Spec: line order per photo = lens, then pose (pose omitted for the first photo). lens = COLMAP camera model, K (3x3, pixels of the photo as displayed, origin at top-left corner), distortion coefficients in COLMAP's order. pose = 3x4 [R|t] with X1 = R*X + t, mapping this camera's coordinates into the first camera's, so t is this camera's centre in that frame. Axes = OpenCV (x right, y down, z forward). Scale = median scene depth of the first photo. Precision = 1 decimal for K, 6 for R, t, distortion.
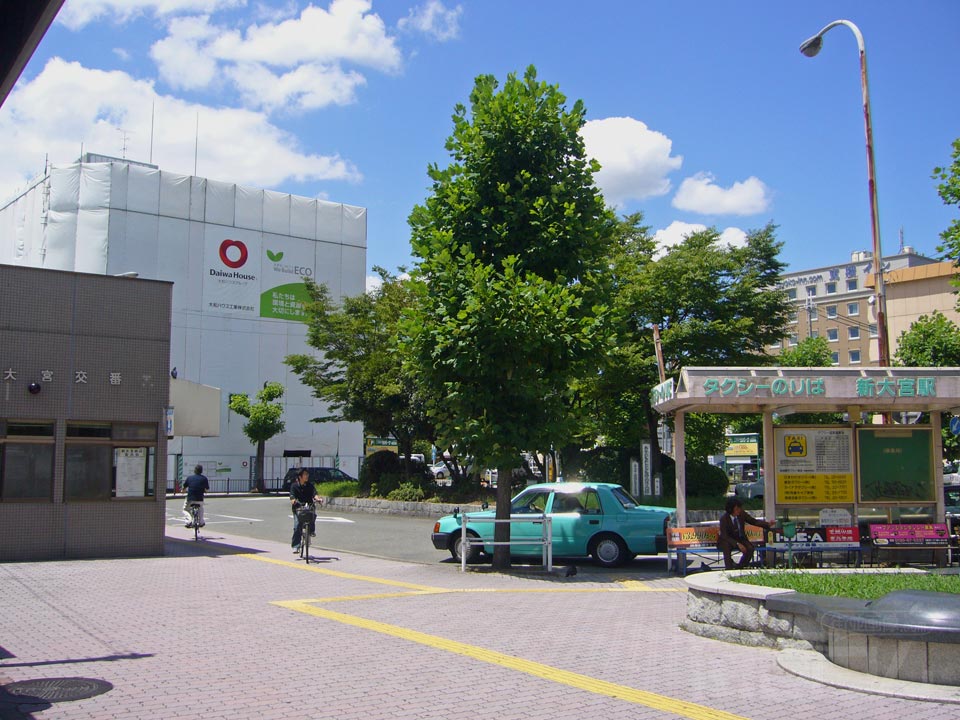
lens RADIAL K [[1069.6, 0, 483.0], [0, 1069.6, 359.9], [0, 0, 1]] dist [-0.035861, 0.000000]
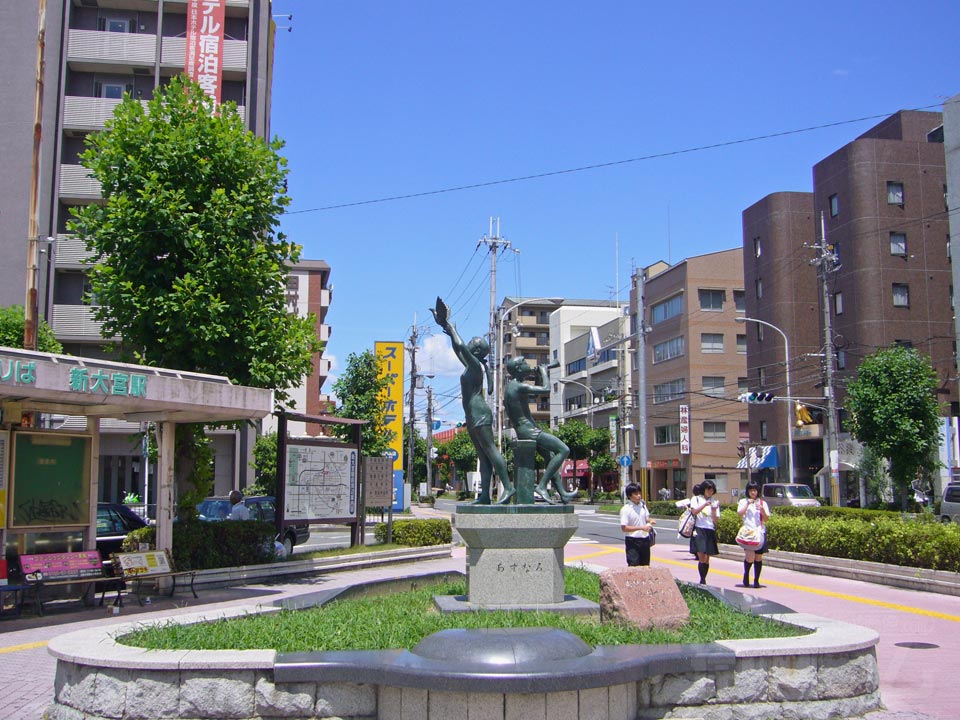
lens RADIAL K [[1069.6, 0, 481.8], [0, 1069.6, 357.7], [0, 0, 1]] dist [-0.035861, 0.000000]
pose [[0.448486, 0.109252, 0.887088, -0.204535], [-0.089716, 0.992991, -0.076937, 0.043791], [-0.889276, -0.045081, 0.455144, 0.380469]]
